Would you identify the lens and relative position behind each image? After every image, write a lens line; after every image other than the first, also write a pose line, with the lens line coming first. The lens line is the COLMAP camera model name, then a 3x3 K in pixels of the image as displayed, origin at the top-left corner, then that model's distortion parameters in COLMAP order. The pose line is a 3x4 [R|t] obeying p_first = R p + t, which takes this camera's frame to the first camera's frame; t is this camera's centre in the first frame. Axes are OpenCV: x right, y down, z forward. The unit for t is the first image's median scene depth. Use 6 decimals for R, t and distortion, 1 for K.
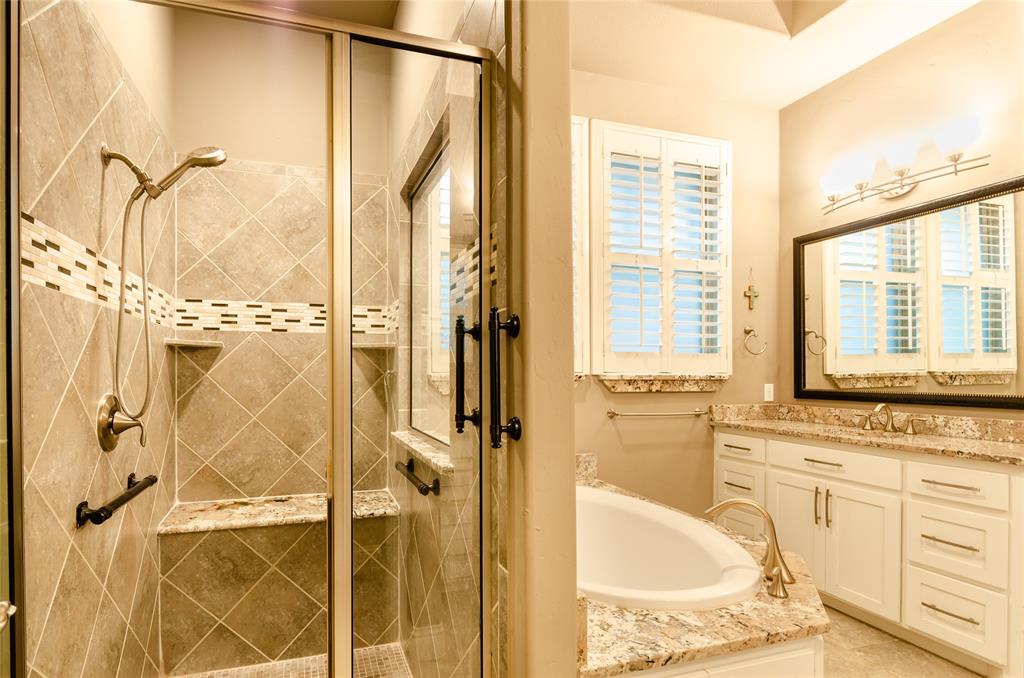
lens RADIAL K [[482.7, 0, 513.0], [0, 482.7, 358.9], [0, 0, 1]] dist [0.002142, -0.005185]
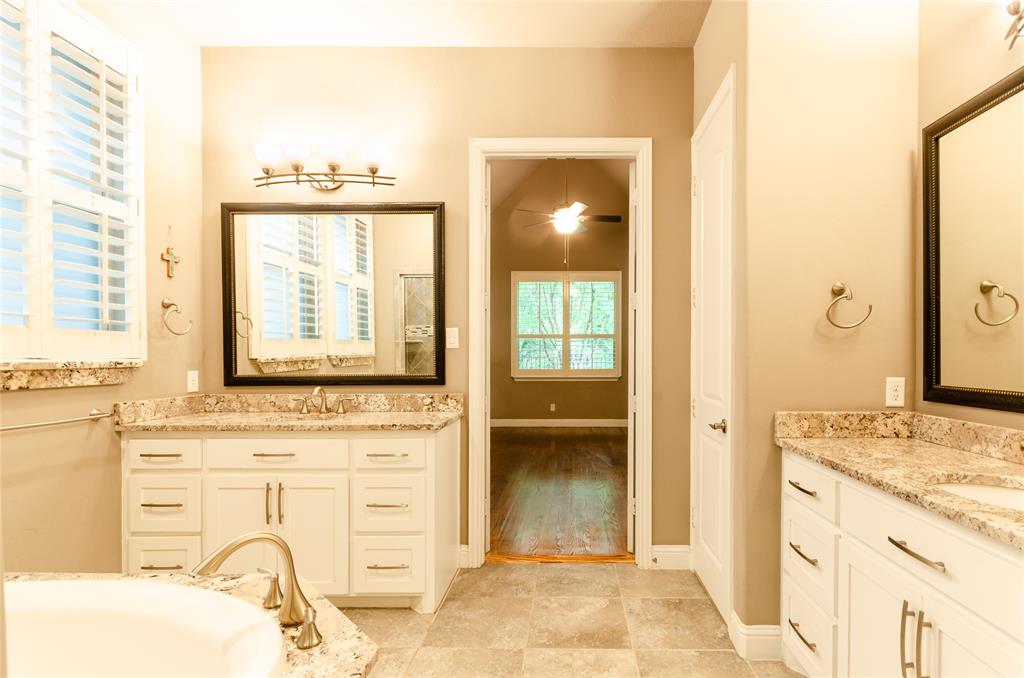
lens RADIAL K [[482.7, 0, 513.0], [0, 482.7, 358.9], [0, 0, 1]] dist [0.002142, -0.005185]
pose [[0.396553, -0.009498, 0.917963, -0.014402], [-0.020933, 0.999593, 0.019386, 0.004119], [-0.917773, -0.026904, 0.396192, 0.186292]]
